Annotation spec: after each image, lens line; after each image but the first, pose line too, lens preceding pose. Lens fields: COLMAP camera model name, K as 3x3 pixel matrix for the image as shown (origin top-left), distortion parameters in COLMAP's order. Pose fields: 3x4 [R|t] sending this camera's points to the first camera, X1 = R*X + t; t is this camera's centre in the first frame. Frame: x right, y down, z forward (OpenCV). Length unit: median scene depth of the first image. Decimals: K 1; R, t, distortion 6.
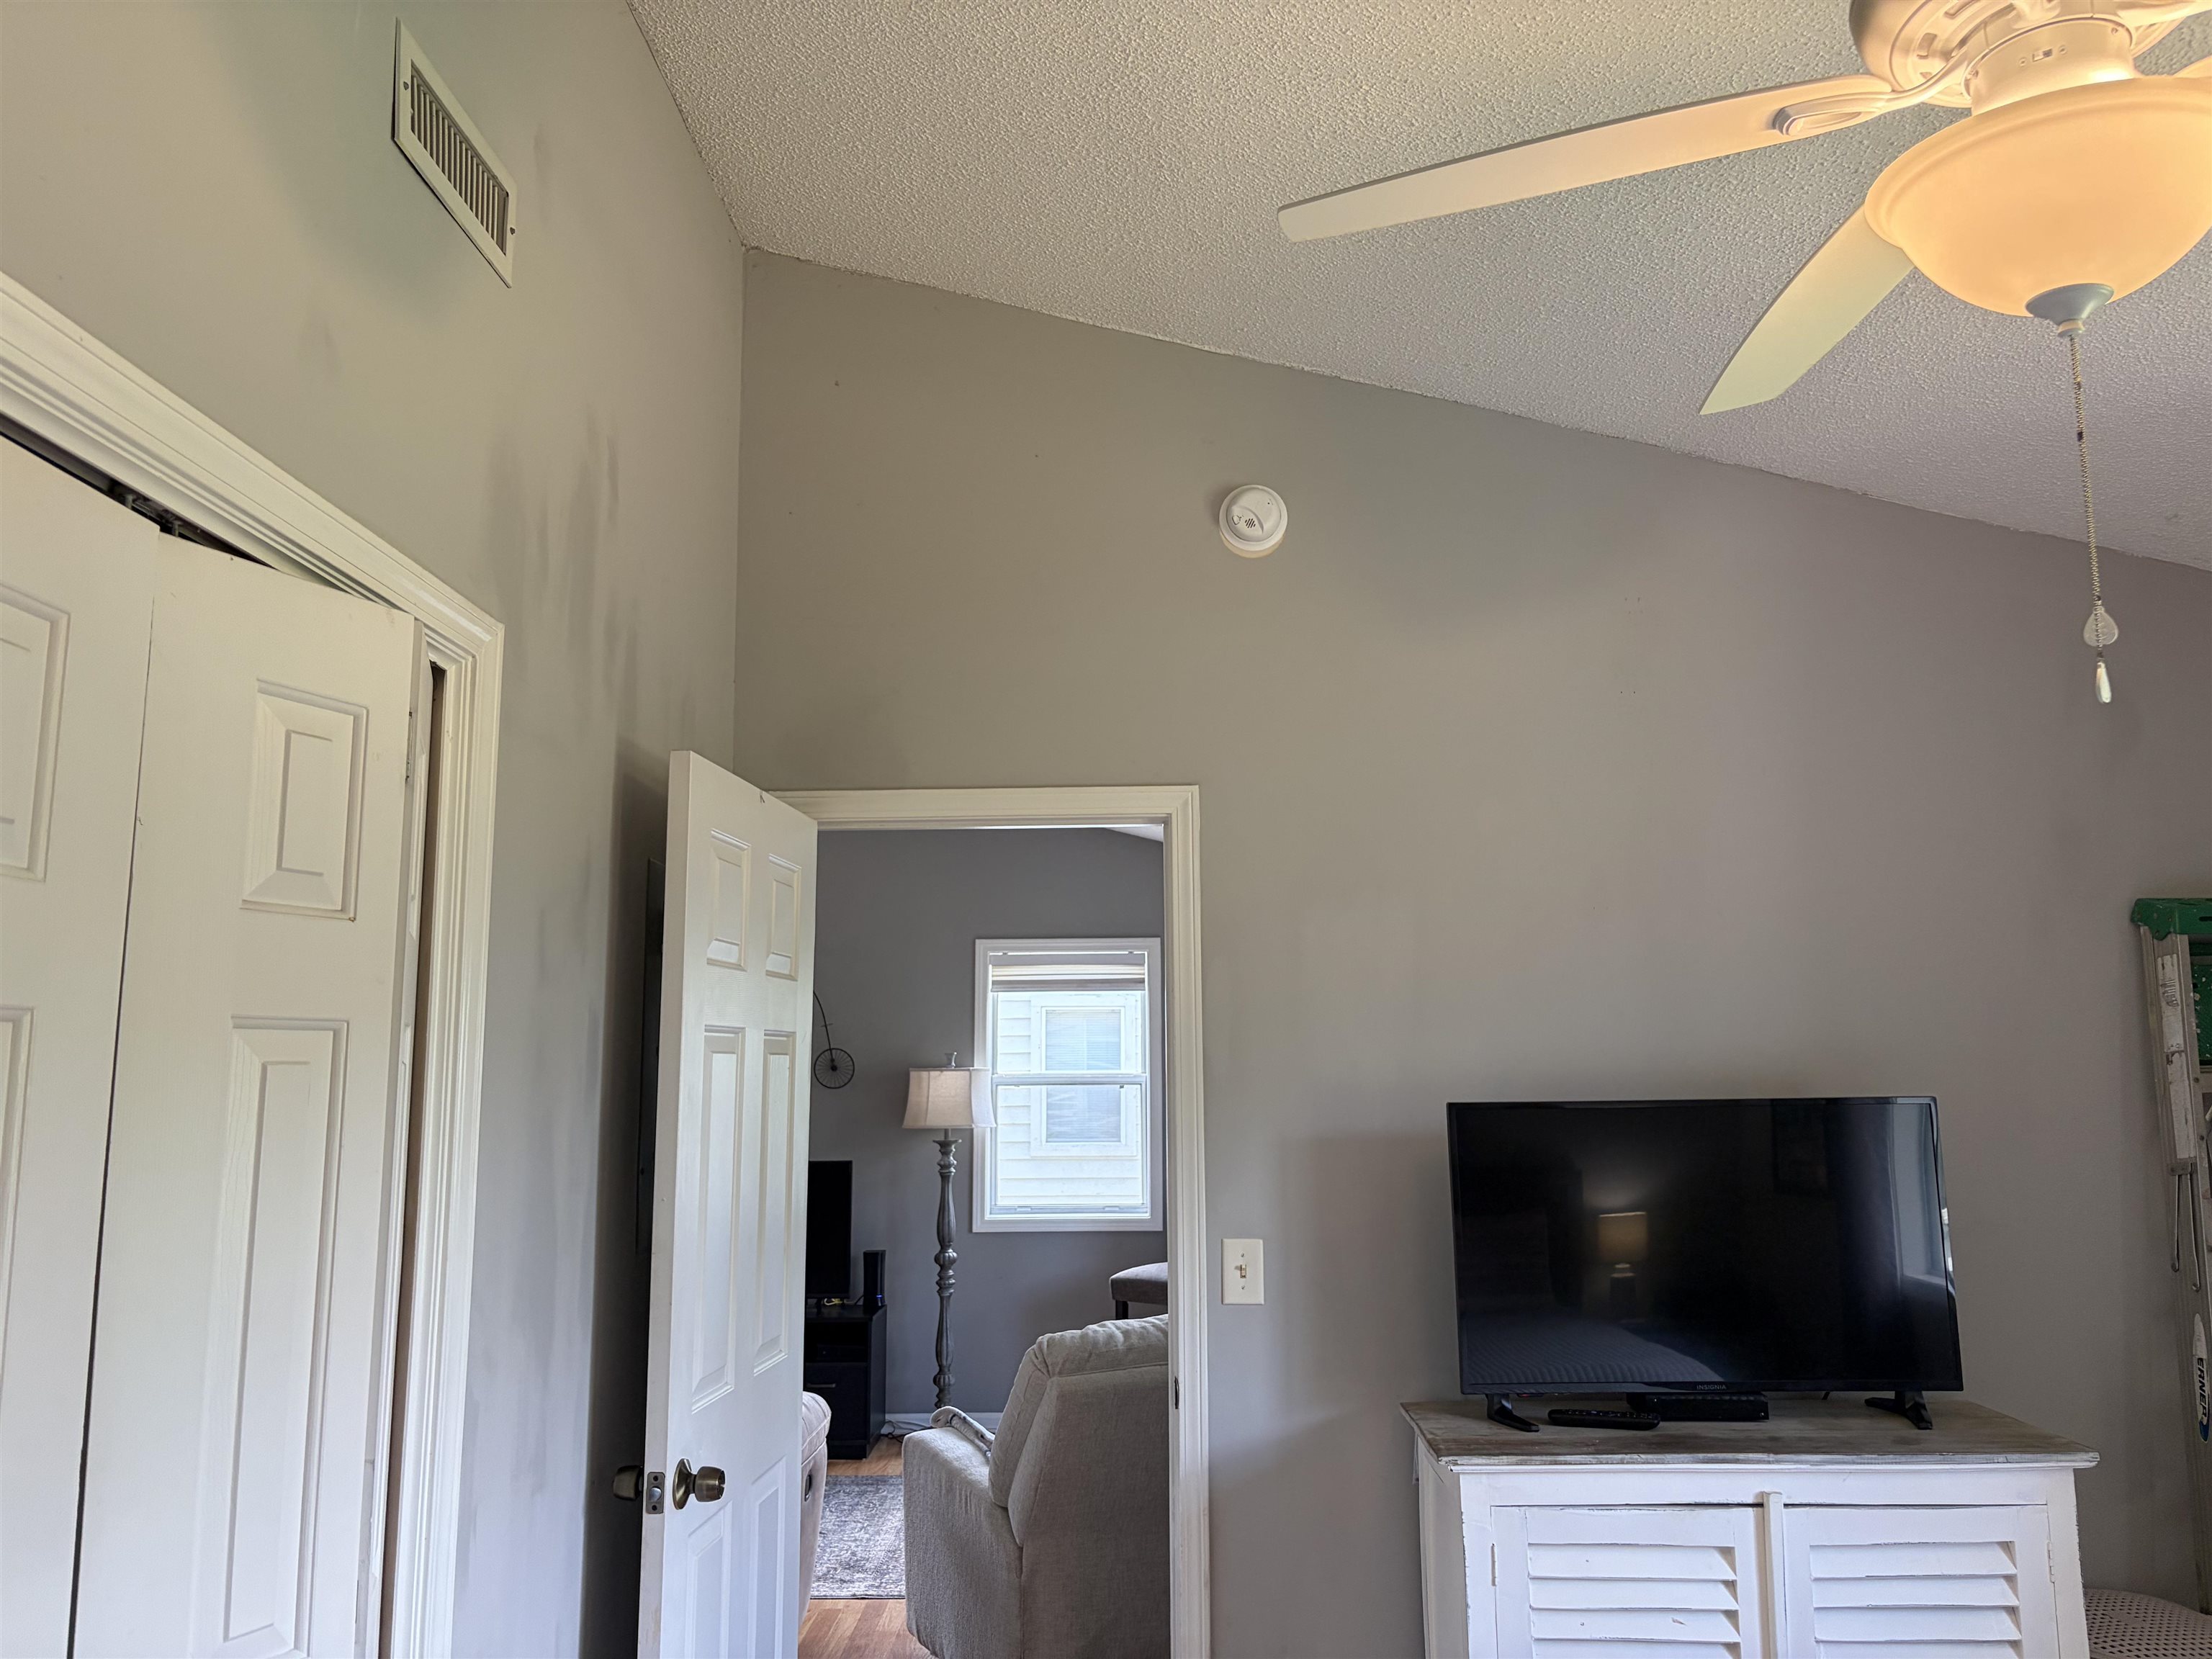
lens RADIAL K [[1677.5, 0, 1121.7], [0, 1677.5, 844.5], [0, 0, 1]] dist [0.043613, -0.048014]
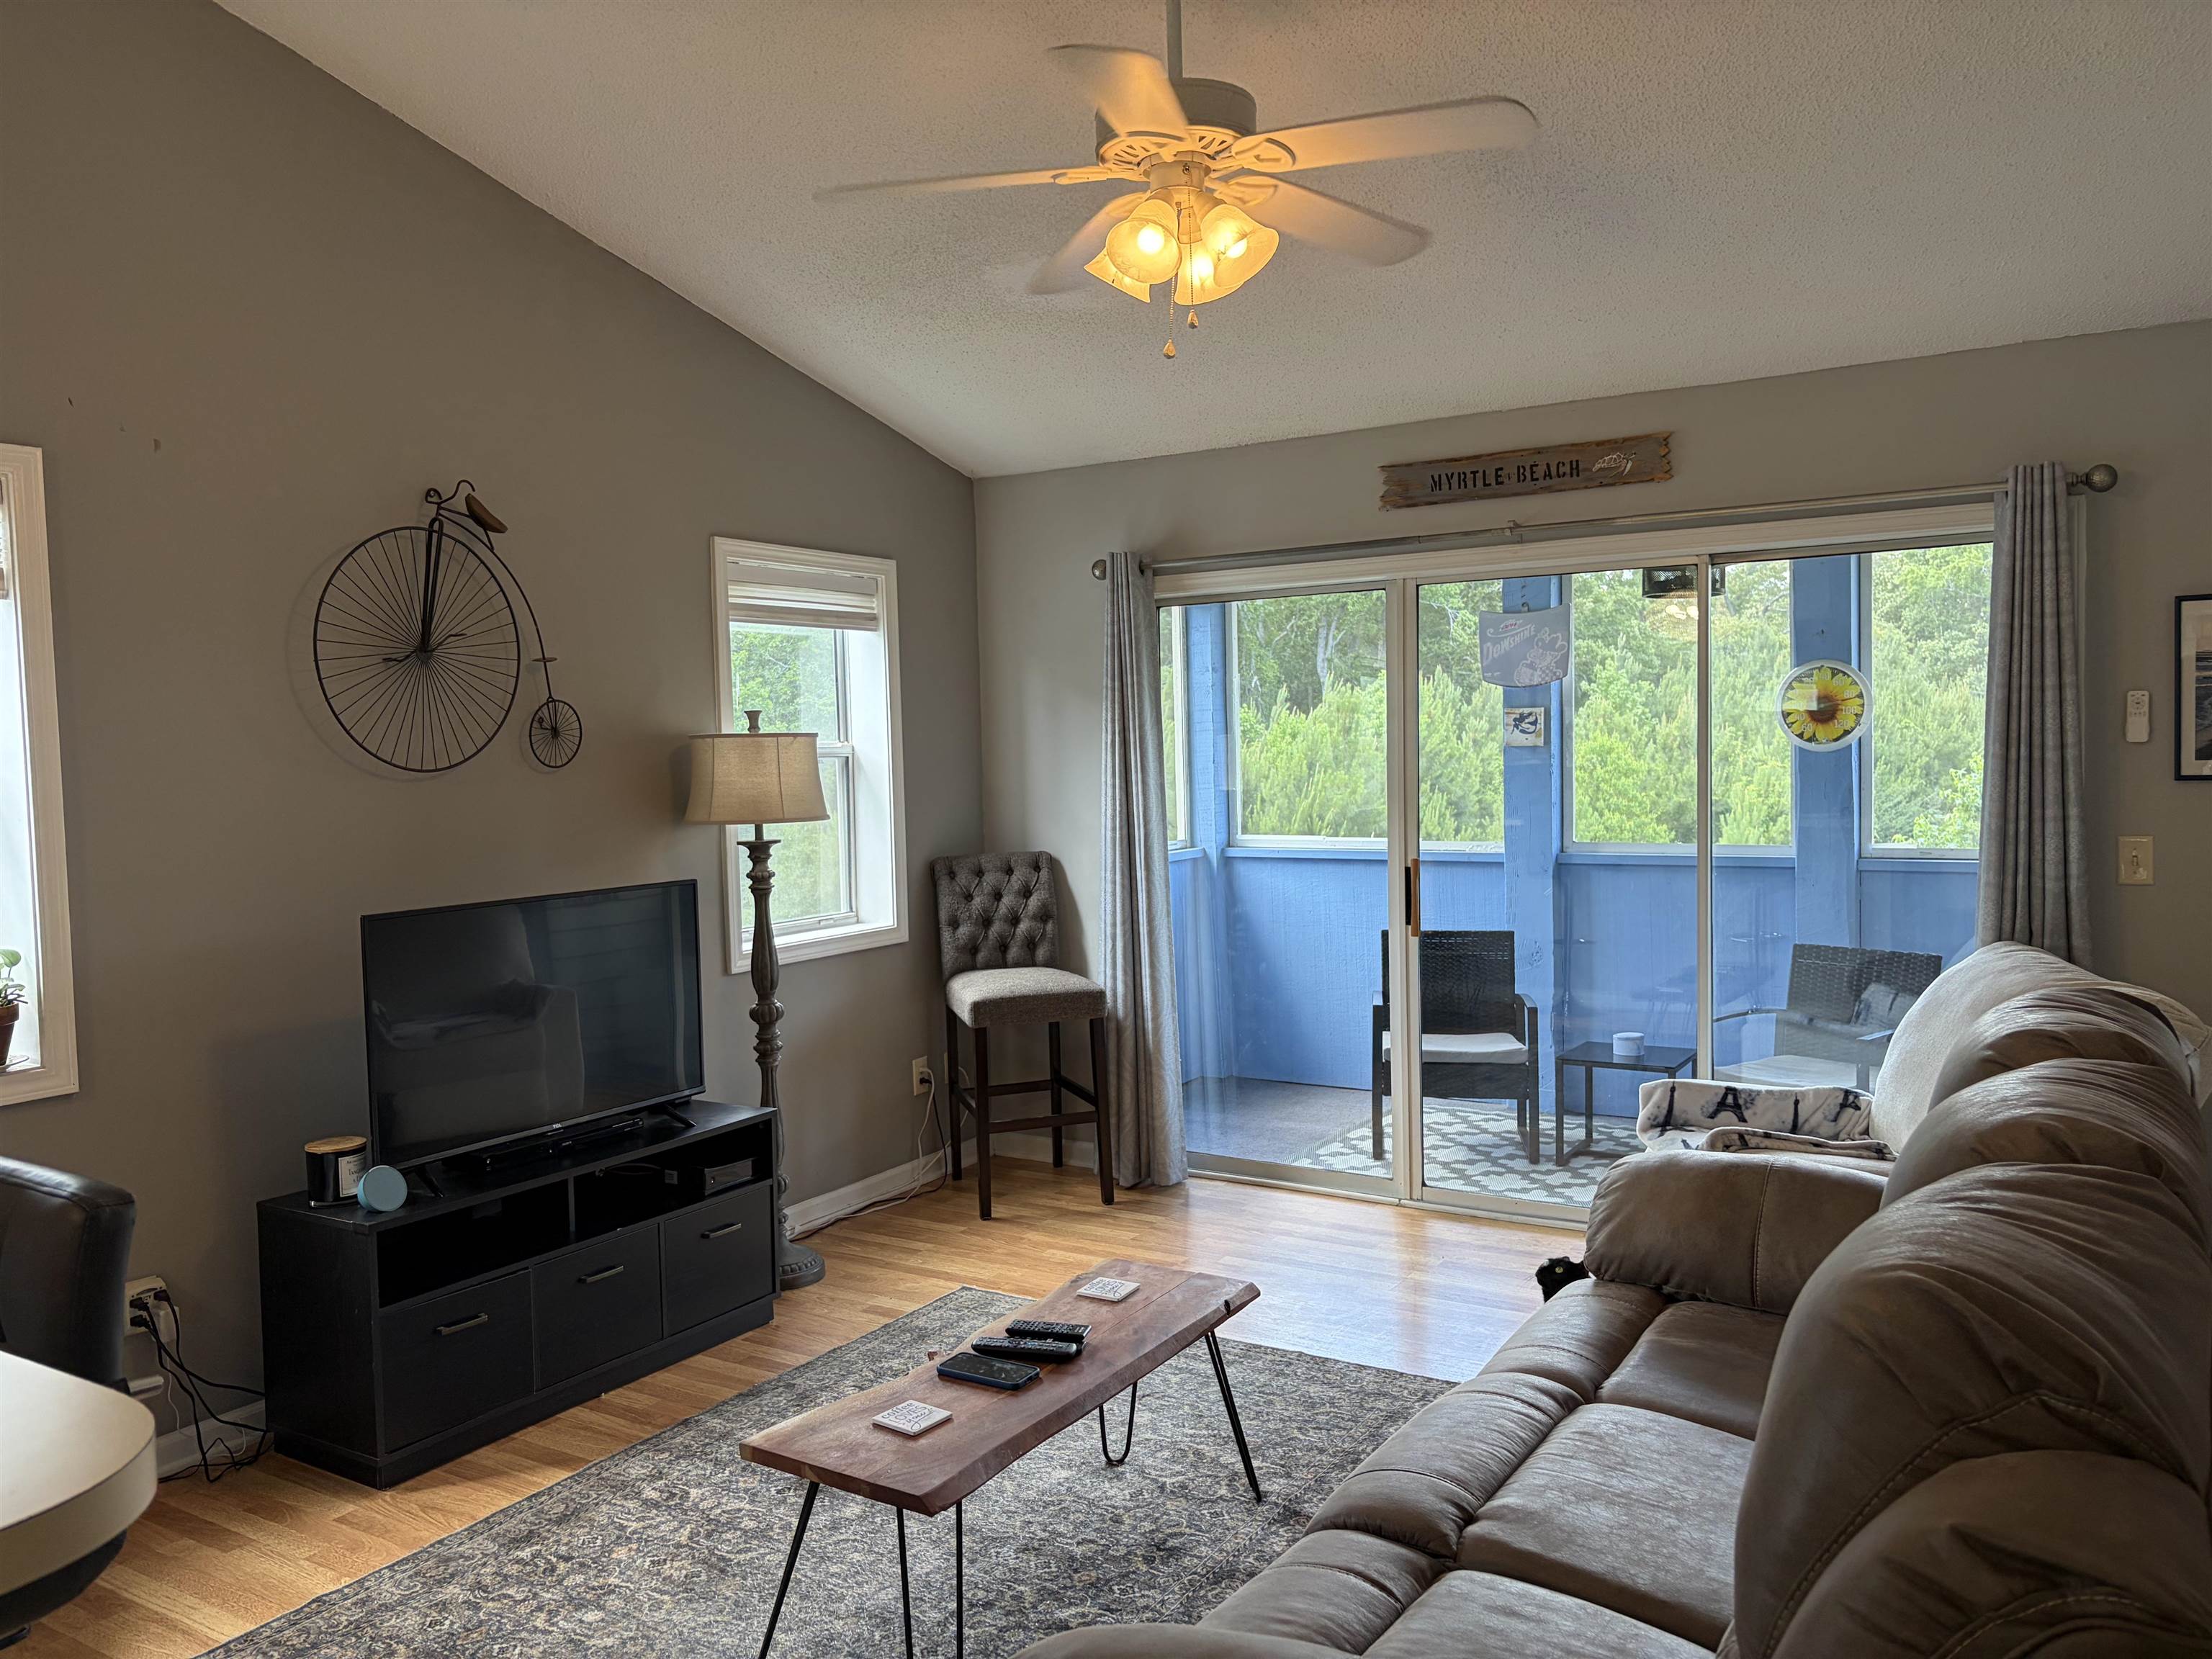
lens RADIAL K [[1677.5, 0, 1087.3], [0, 1677.5, 837.0], [0, 0, 1]] dist [0.043613, -0.048014]
pose [[0.513175, -0.053043, 0.856643, -1.072293], [-0.103887, 0.986911, 0.123343, 0.141033], [-0.851974, -0.152291, 0.500948, 0.987780]]
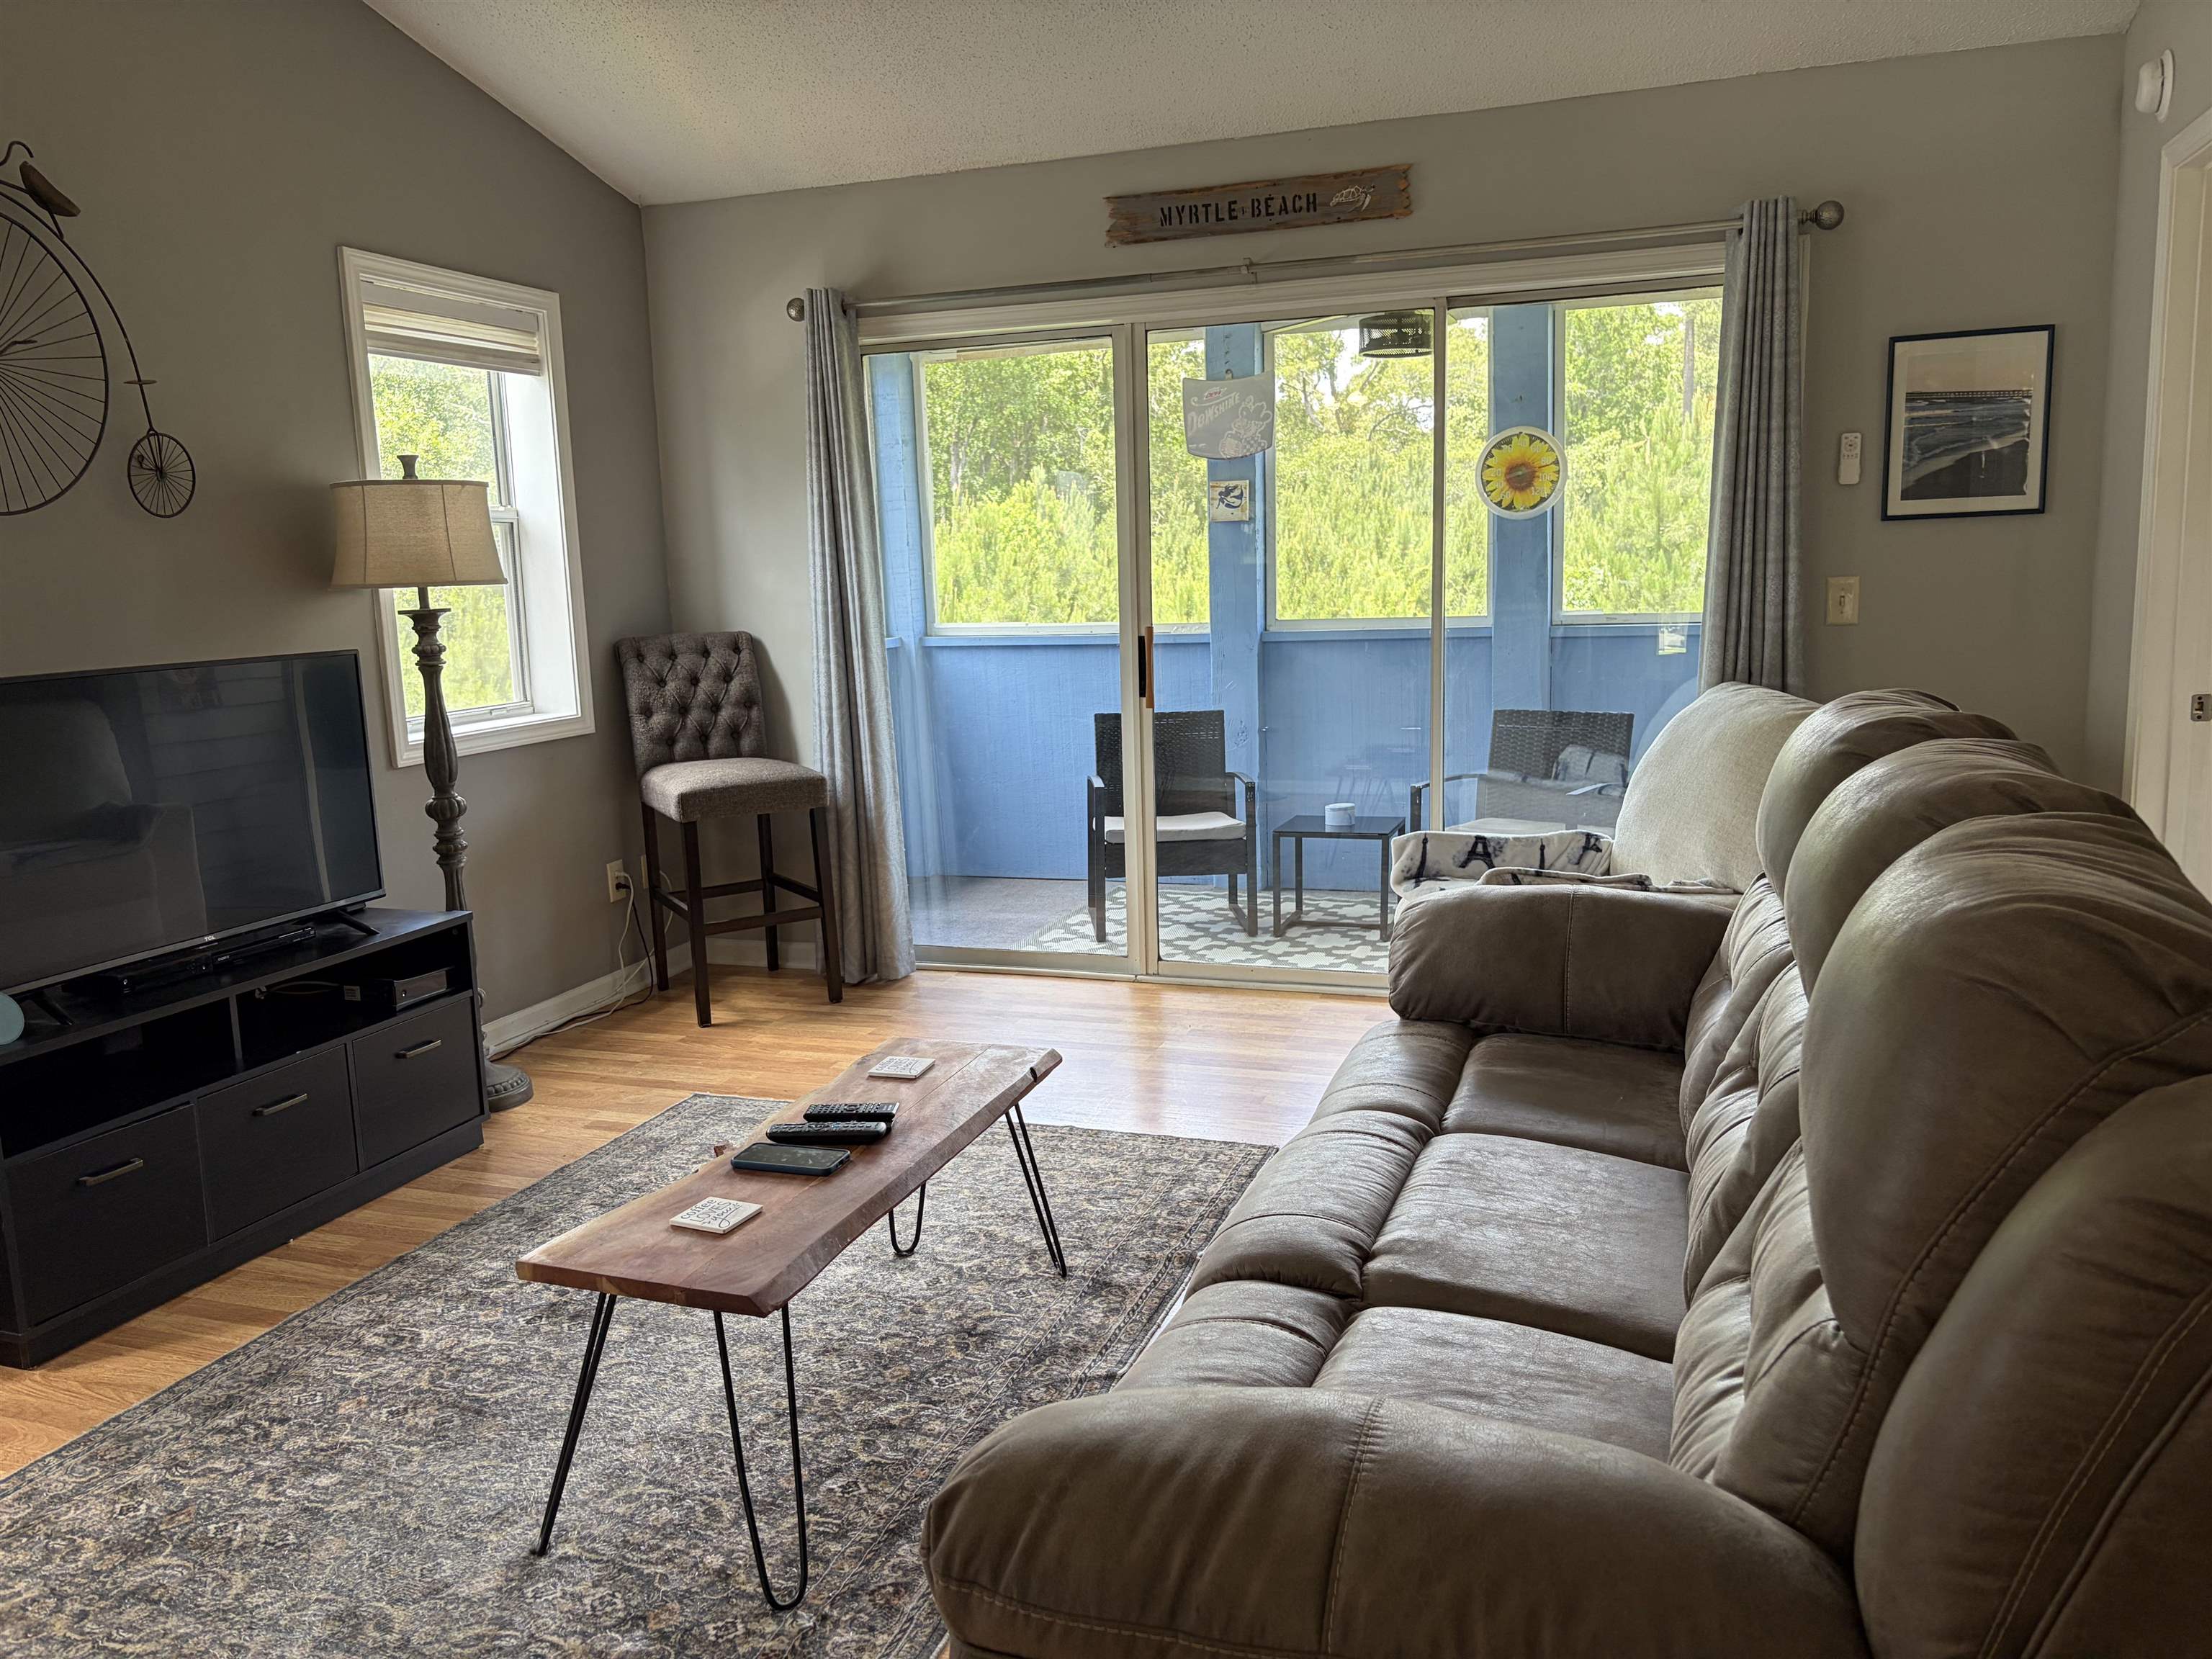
lens RADIAL K [[1677.5, 0, 1087.9], [0, 1677.5, 836.9], [0, 0, 1]] dist [0.043613, -0.048014]
pose [[0.313684, -0.158903, 0.936137, -1.033382], [-0.106755, 0.973745, 0.201059, 0.198570], [-0.943507, -0.163006, 0.288485, 1.077856]]
